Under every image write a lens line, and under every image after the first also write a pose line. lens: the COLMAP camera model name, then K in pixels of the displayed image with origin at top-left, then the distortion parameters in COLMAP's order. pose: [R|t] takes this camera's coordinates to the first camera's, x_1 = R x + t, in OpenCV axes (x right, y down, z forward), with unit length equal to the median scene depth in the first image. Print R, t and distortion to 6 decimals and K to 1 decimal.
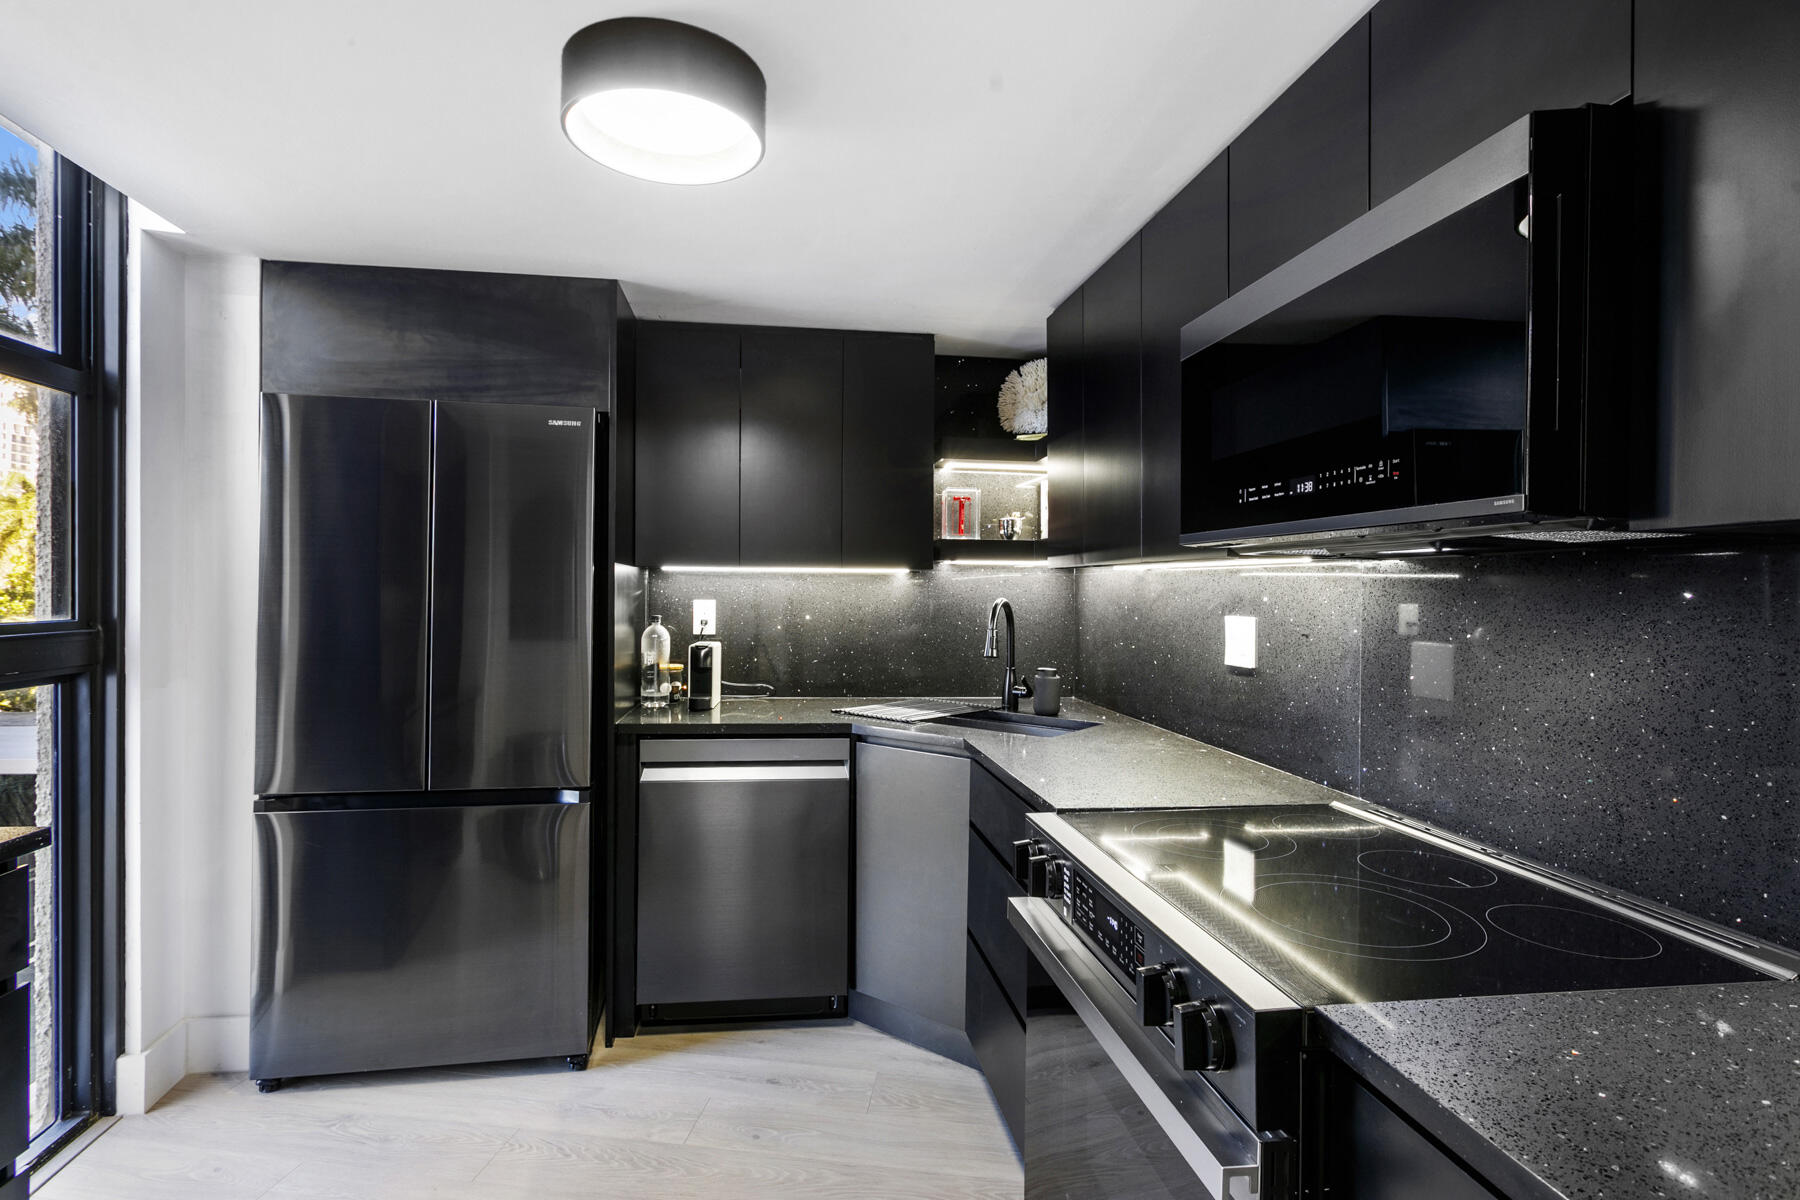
lens RADIAL K [[878.6, 0, 898.2], [0, 878.6, 593.2], [0, 0, 1]] dist [0.004383, 0.000283]
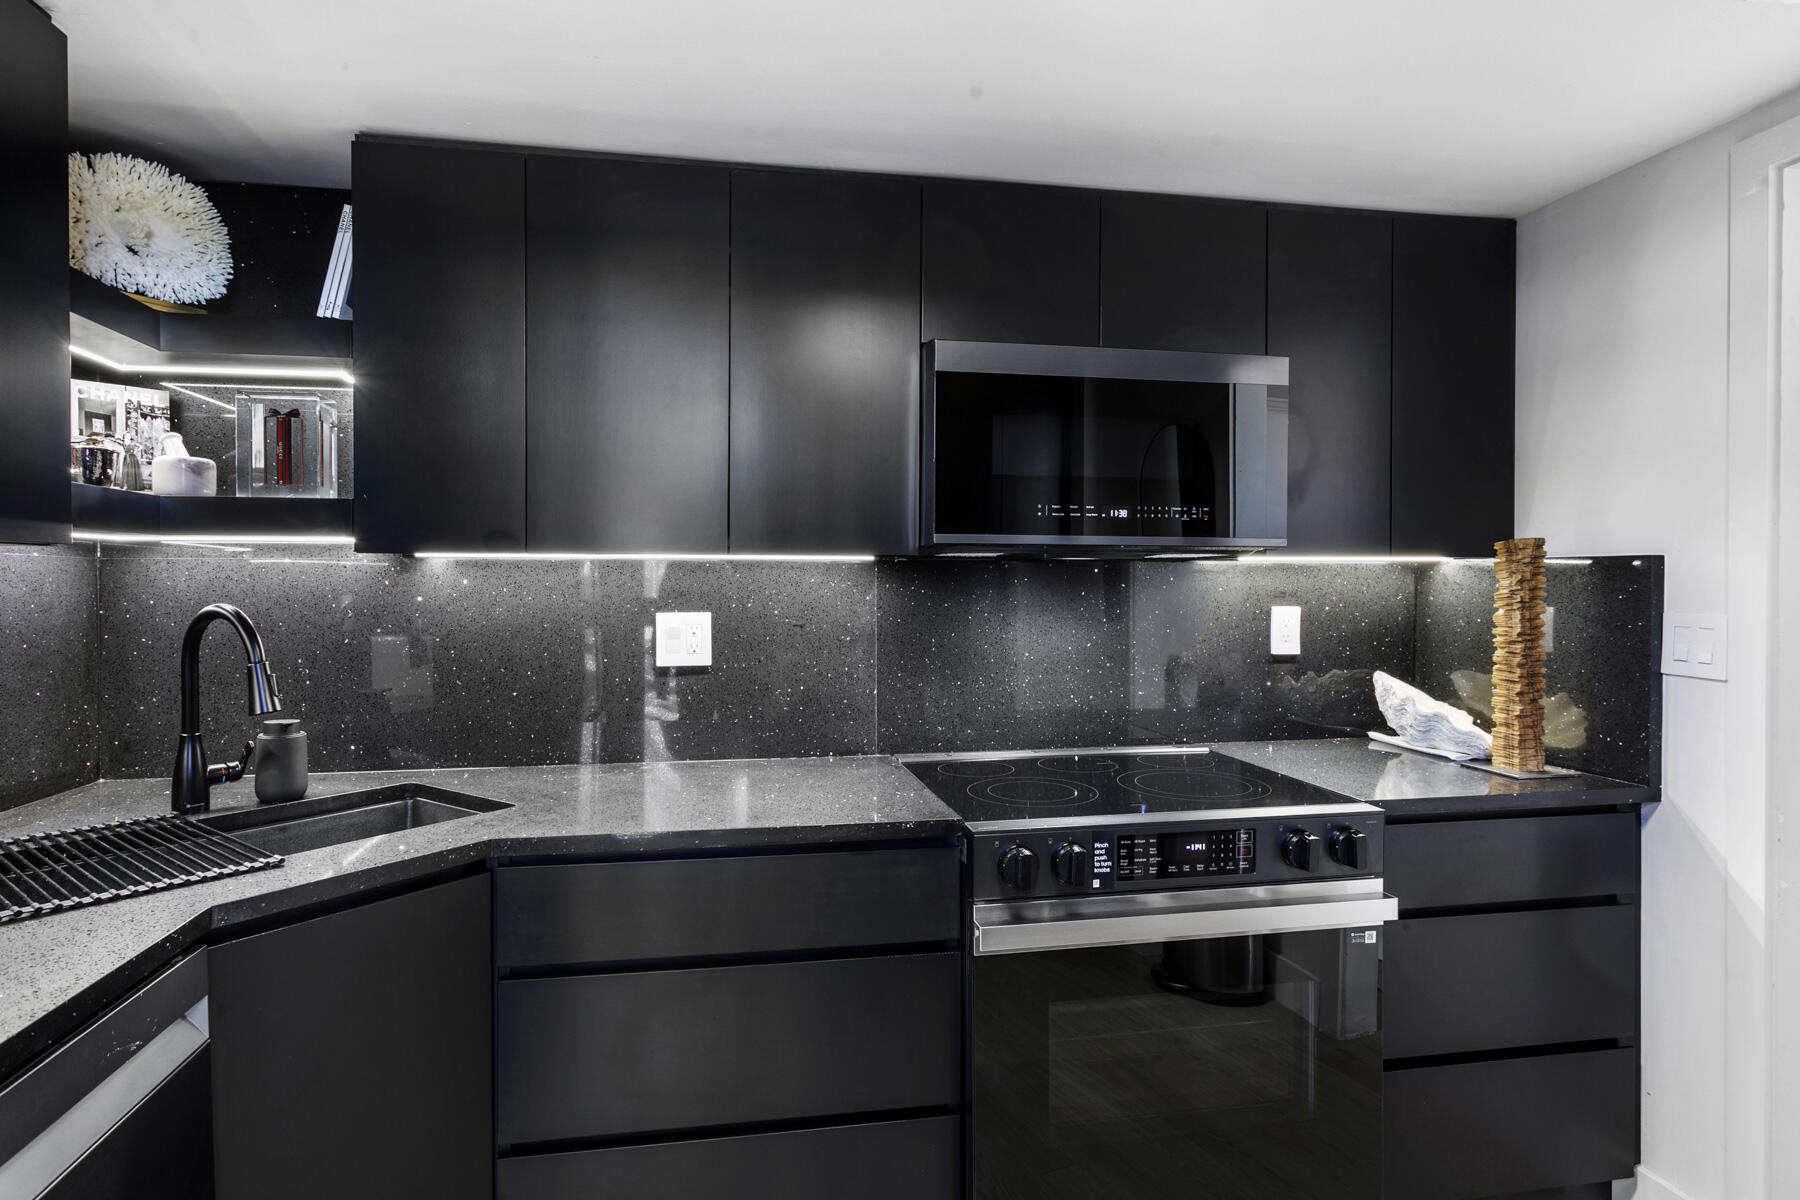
lens RADIAL K [[933.4, 0, 896.6], [0, 933.4, 592.5], [0, 0, 1]] dist [-0.004100, 0.000637]
pose [[-0.018908, -0.019082, 0.999639, -0.958140], [0.005212, 0.999802, 0.019184, -0.019810], [-0.999808, 0.005573, -0.018805, 1.259345]]
